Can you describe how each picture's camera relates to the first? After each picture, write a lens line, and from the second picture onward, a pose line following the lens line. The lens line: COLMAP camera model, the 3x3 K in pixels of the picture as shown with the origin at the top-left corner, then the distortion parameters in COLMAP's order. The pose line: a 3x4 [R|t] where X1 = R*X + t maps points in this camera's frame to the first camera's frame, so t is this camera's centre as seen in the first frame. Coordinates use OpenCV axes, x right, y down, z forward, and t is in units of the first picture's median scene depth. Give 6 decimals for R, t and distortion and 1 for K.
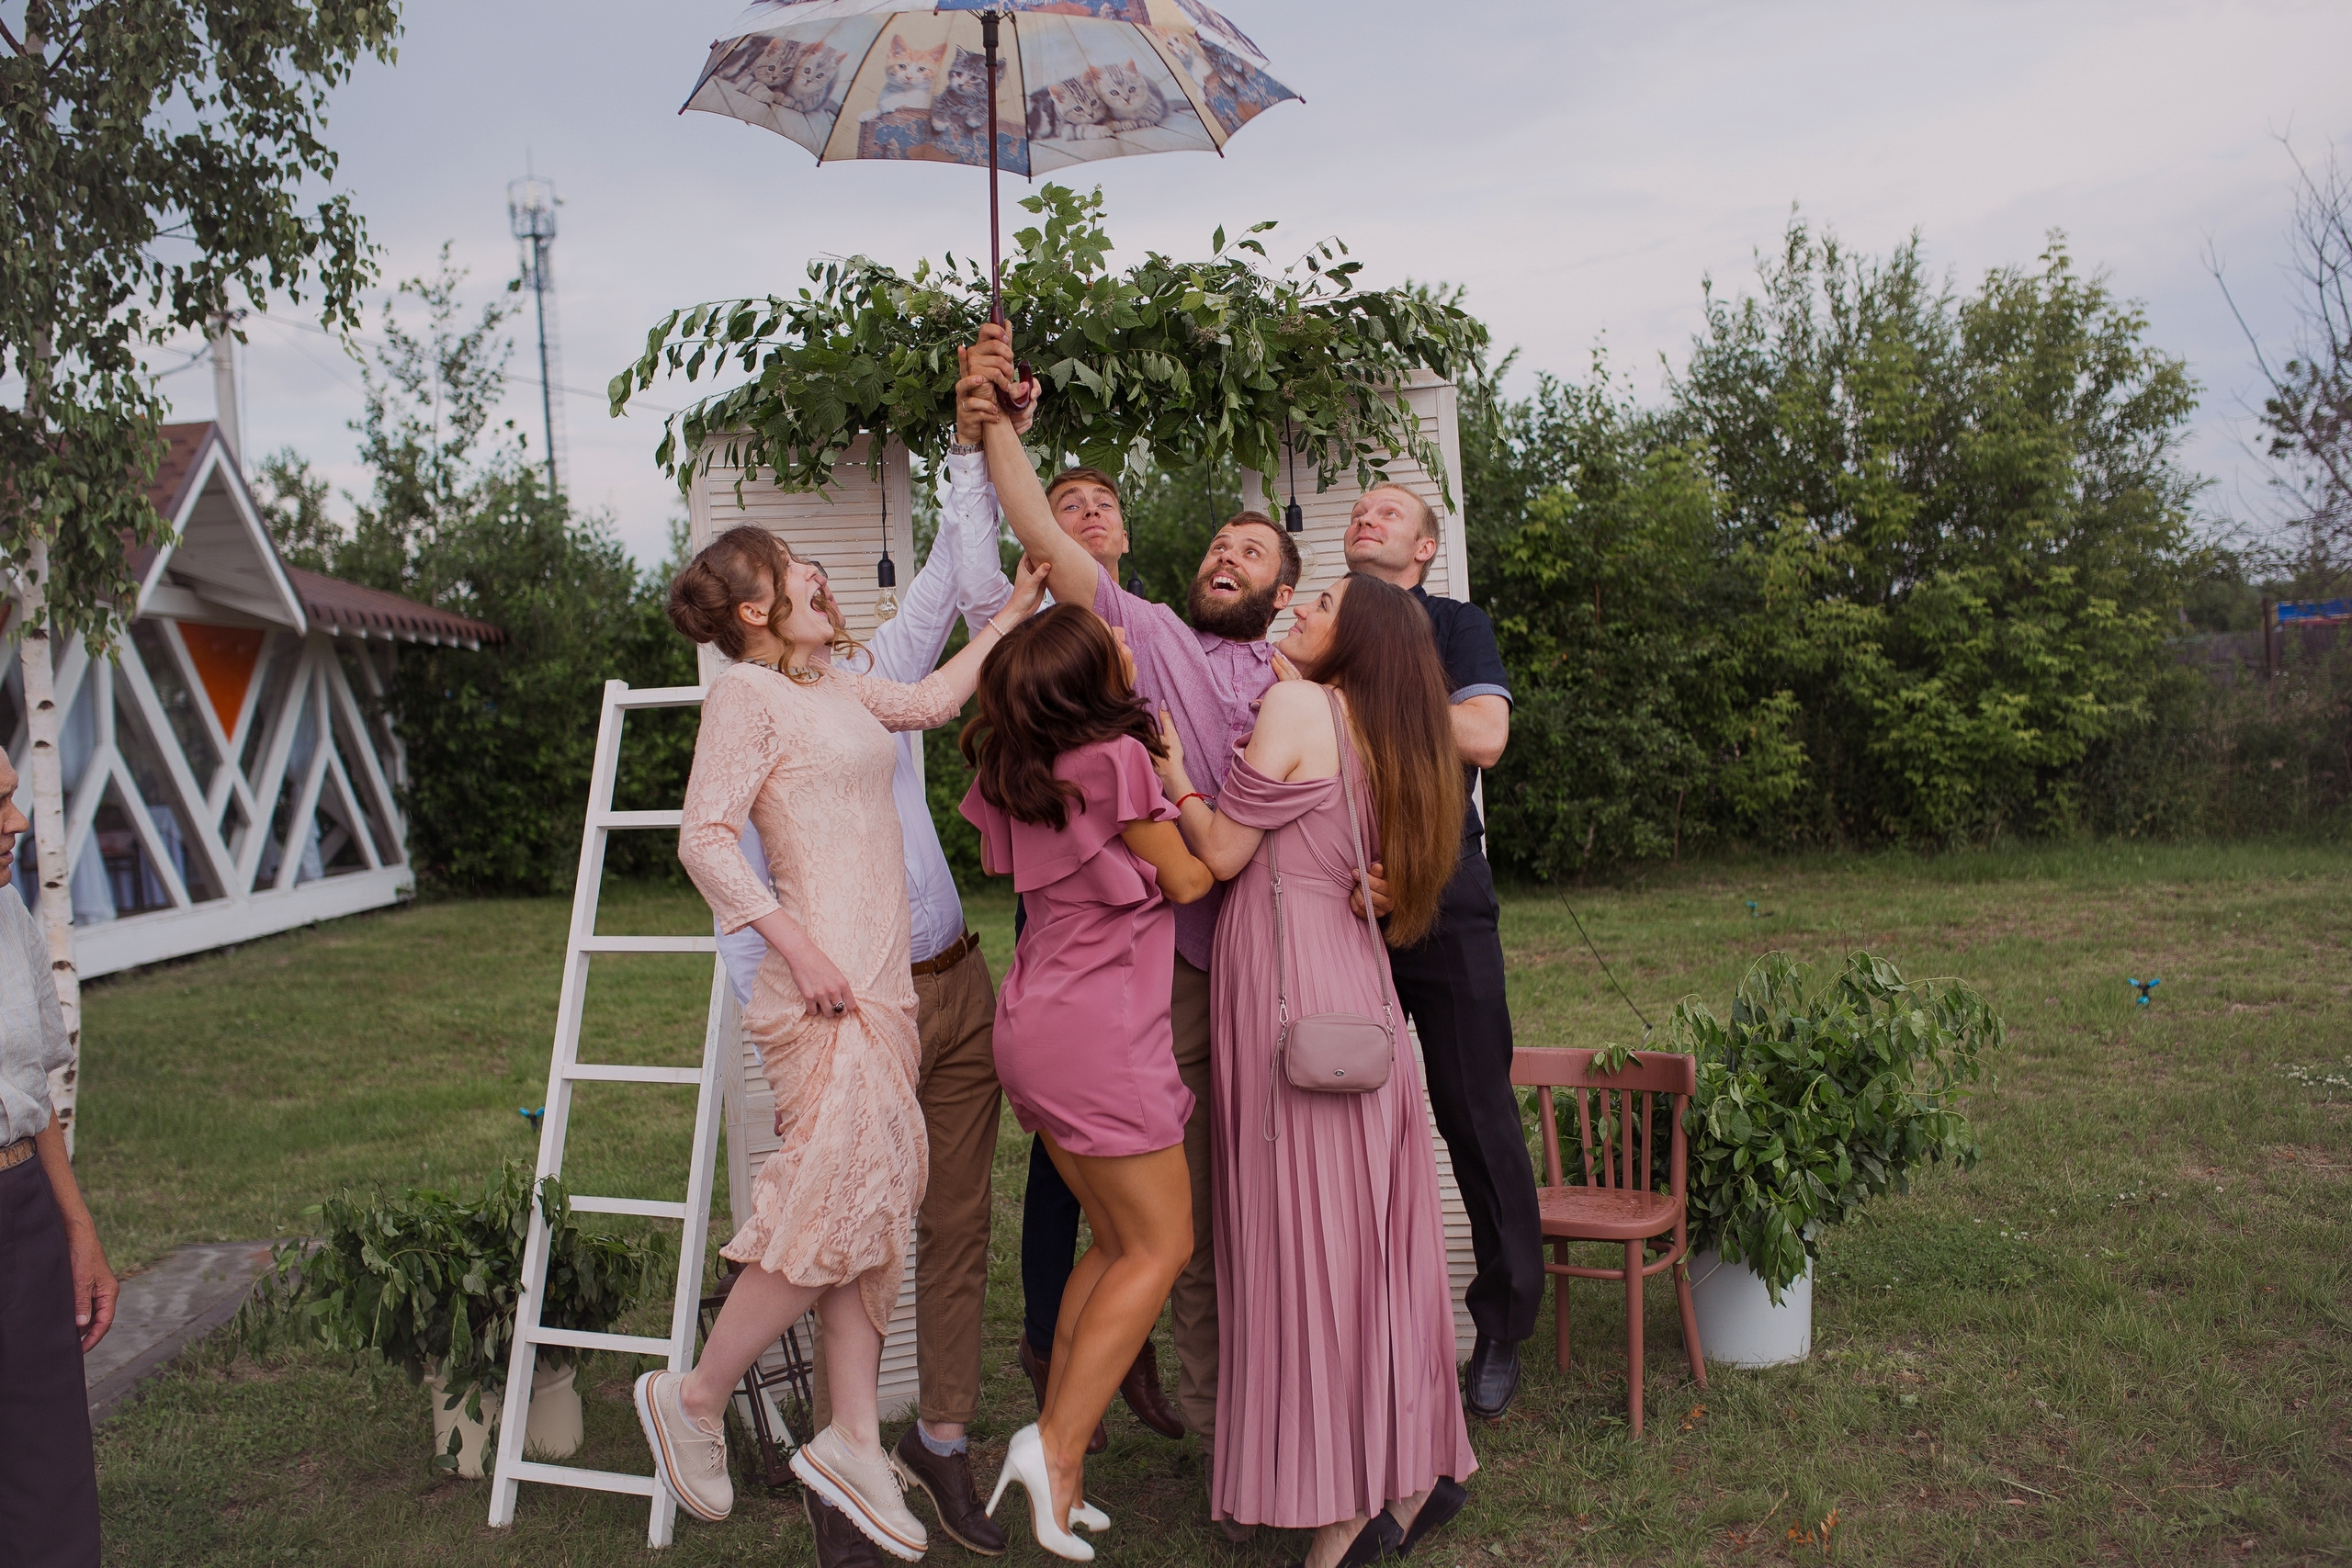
lens RADIAL K [[2309.3, 0, 1173.8], [0, 2309.3, 775.2], [0, 0, 1]] dist [-0.043561, 0.000000]
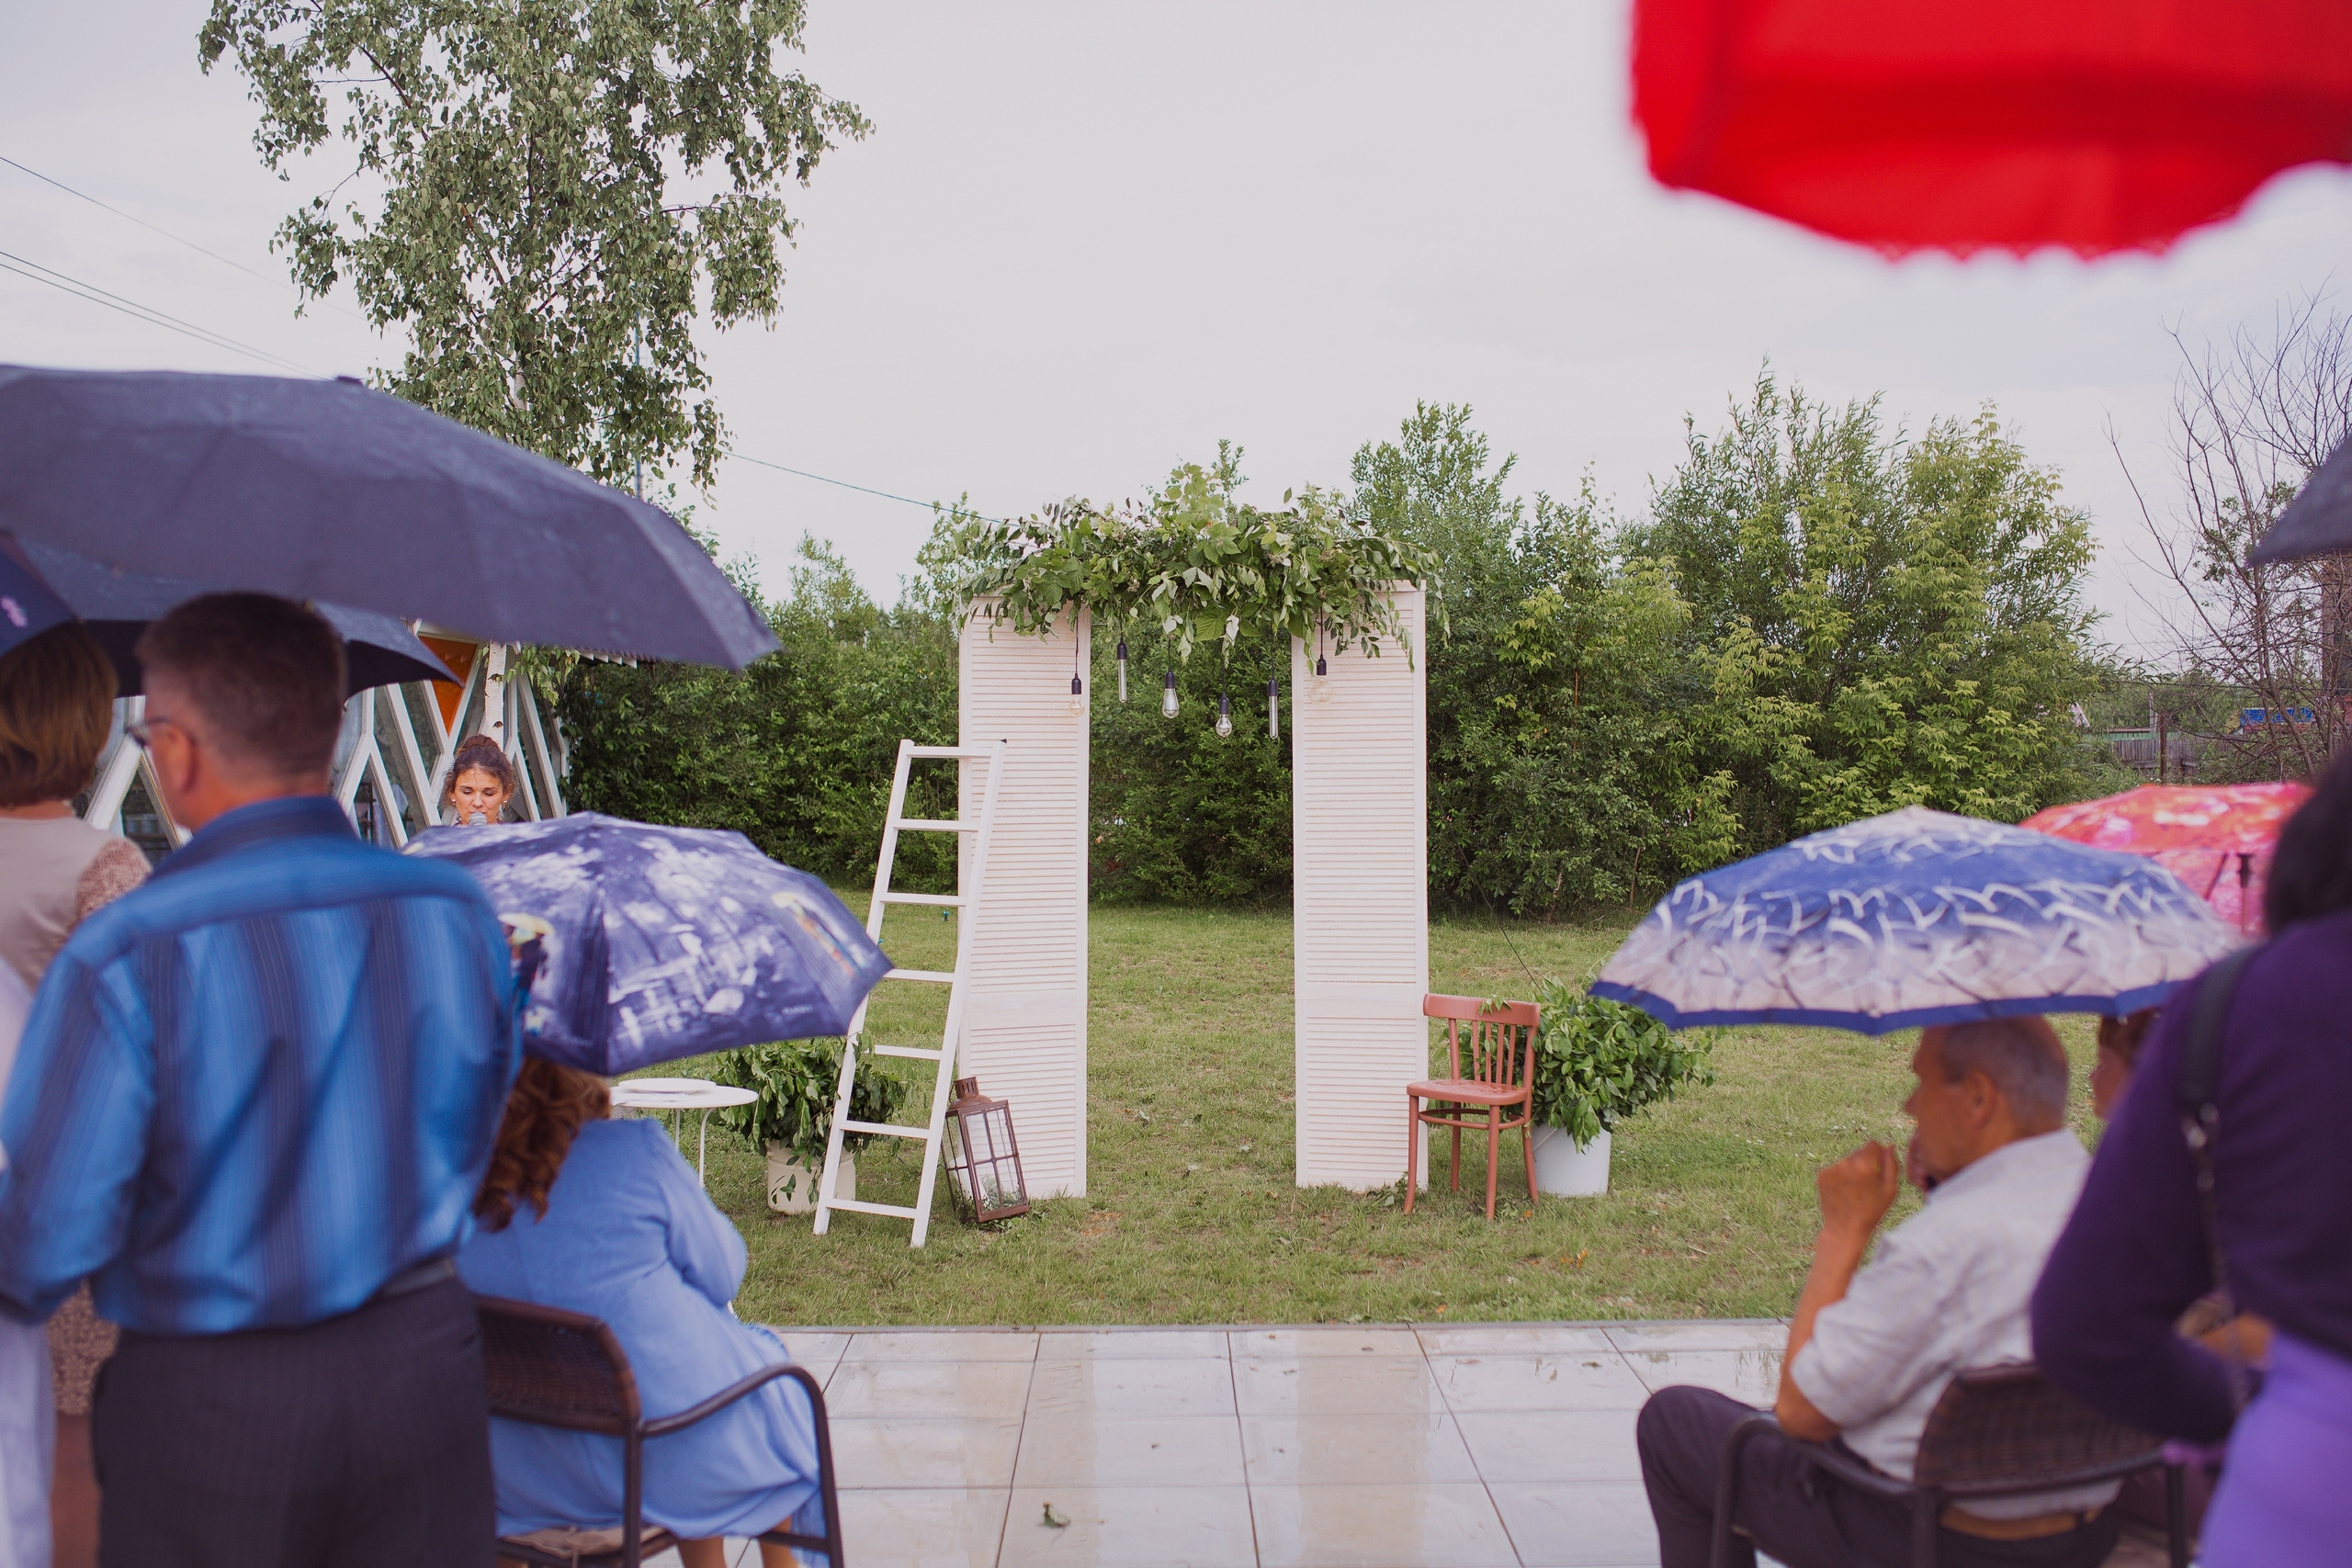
lens RADIAL K [[2209.8, 0, 1184.2], [0, 2209.8, 764.0], [0, 0, 1]] dist [-0.020307, 0.000000]
pose [[0.998107, 0.060851, -0.008936, -0.022181], [-0.061002, 0.997979, -0.017775, -0.005929], [0.007836, 0.018286, 0.999802, -0.462989]]
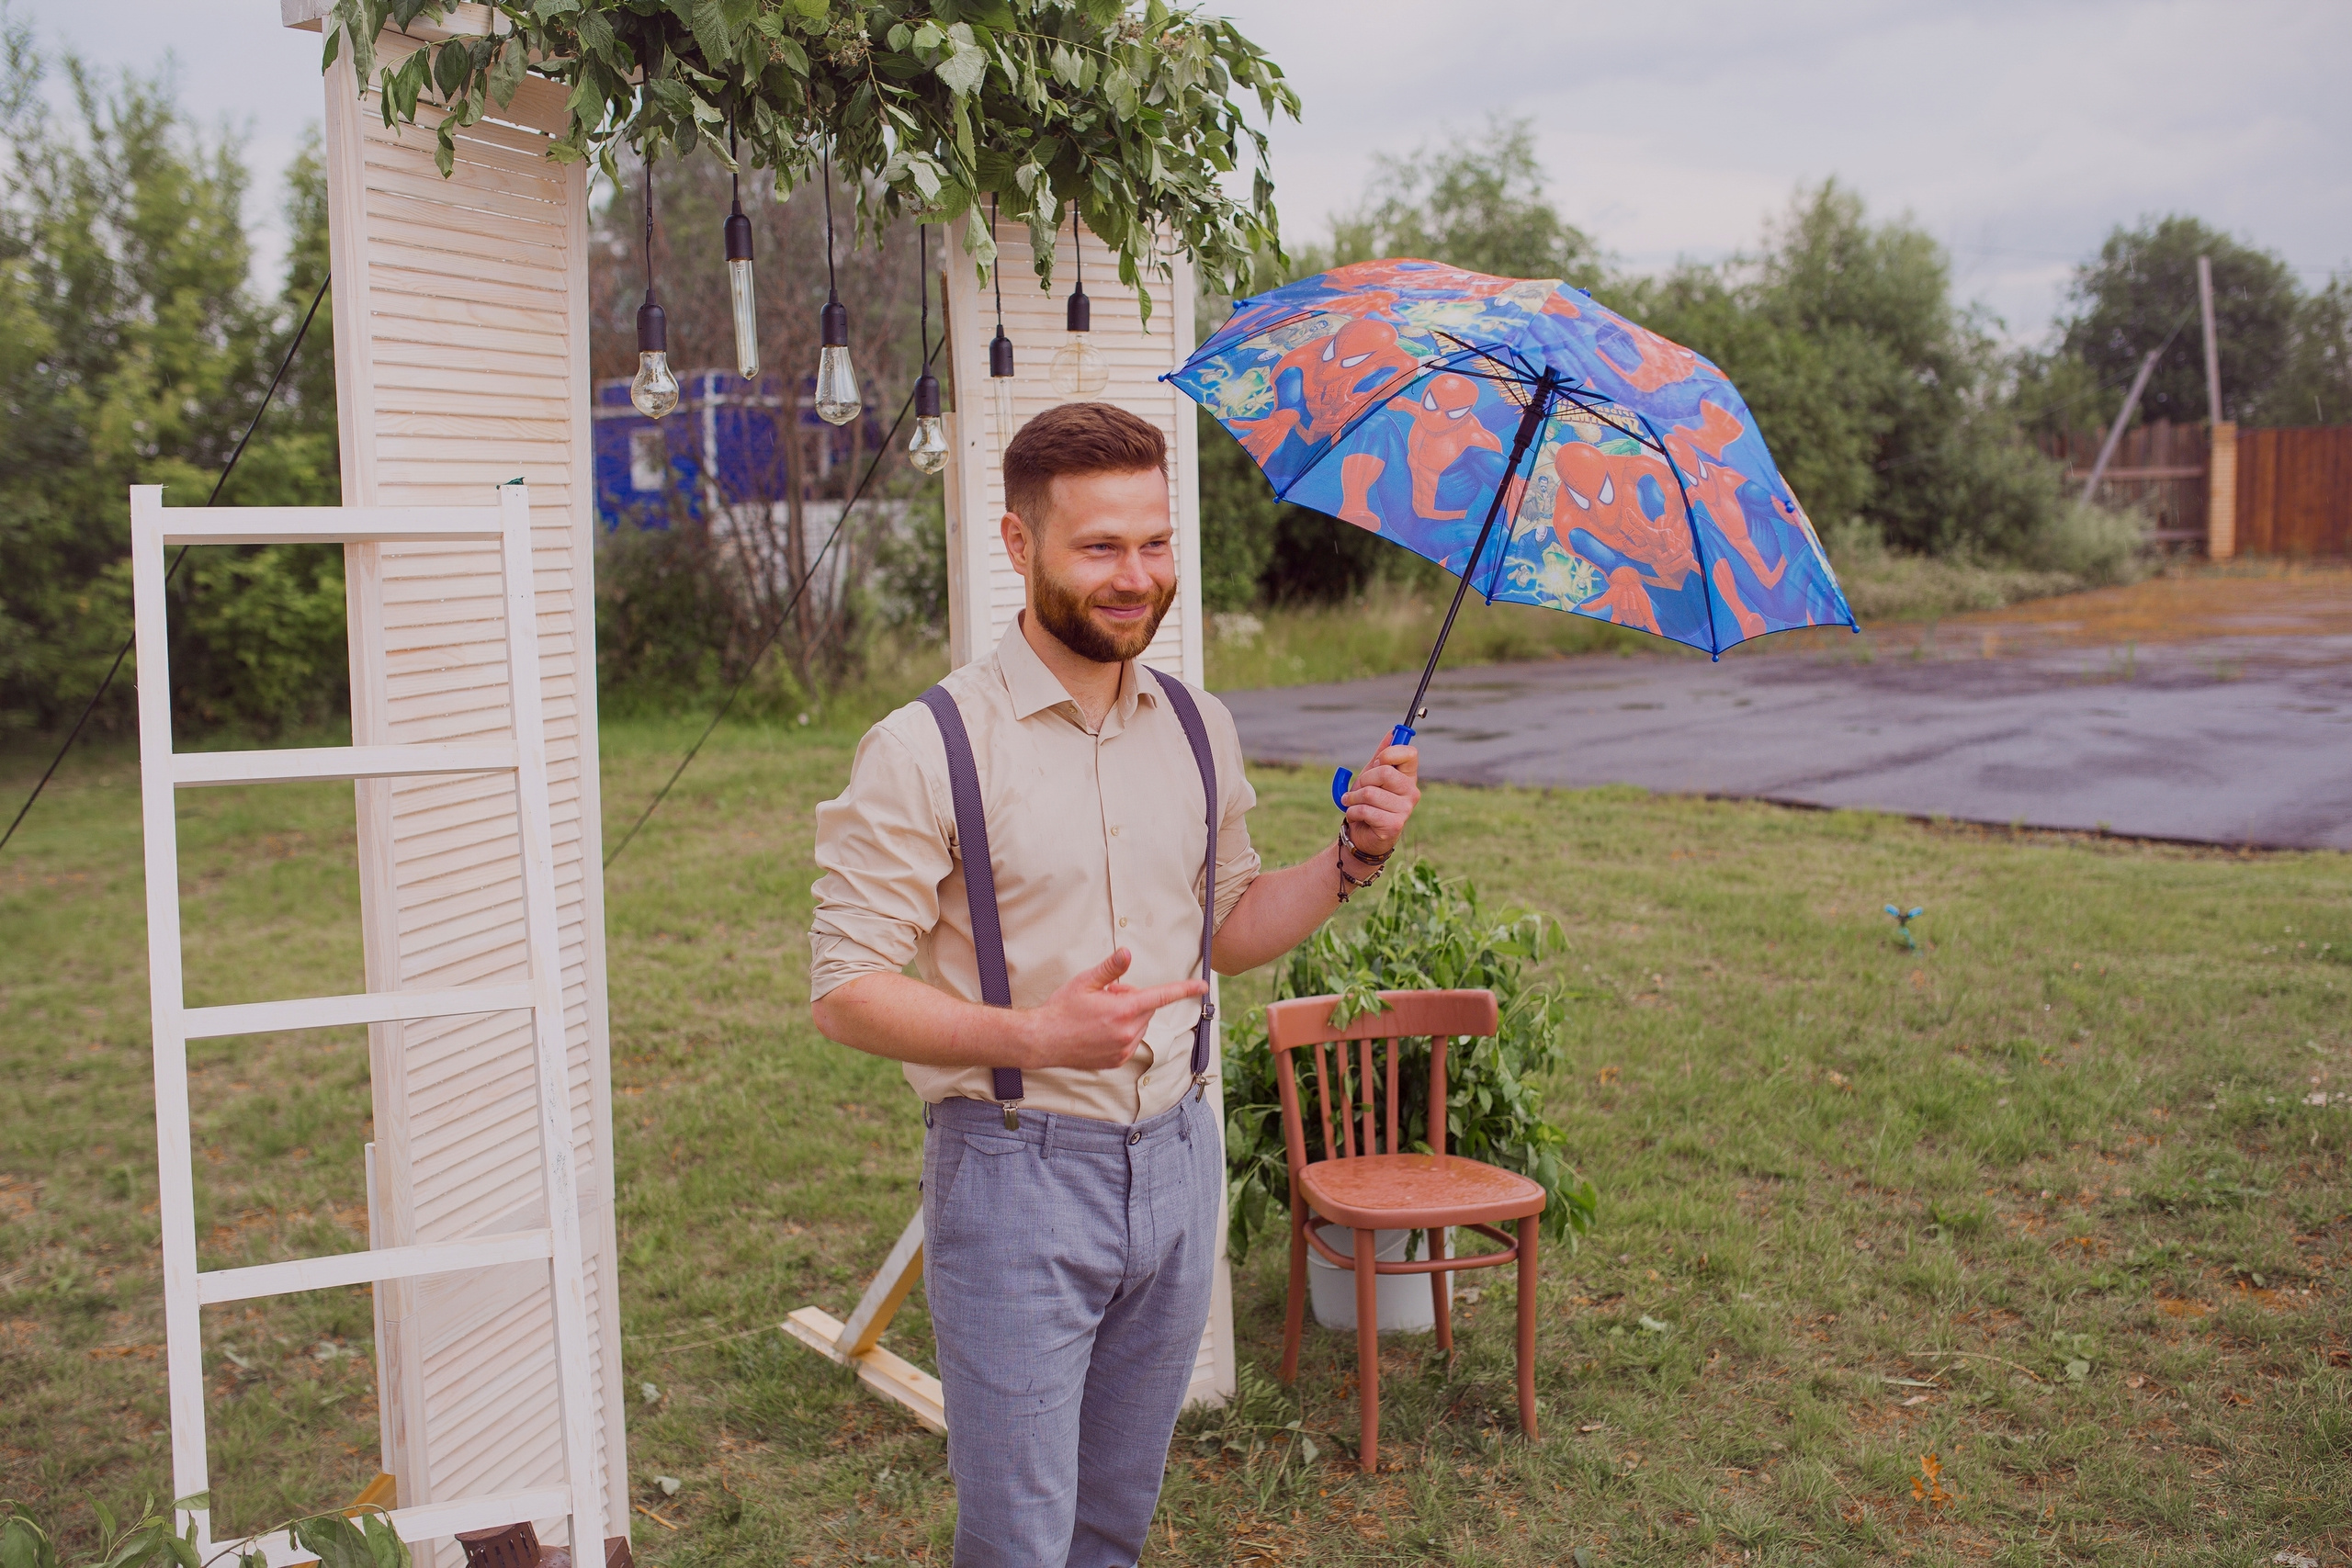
lens RADIAL K [[2209.8, 0, 1184.8], [0, 2209.8, 781.9], [0, 0, 1]] dist [-0.020307, 0.000000]
pose [[0.643987, -0.046667, 0.763612, -0.360831], [0.001103, 0.998193, 0.060072, -0.005389], [-0.765036, -0.037843, 0.642875, 0.413561]]
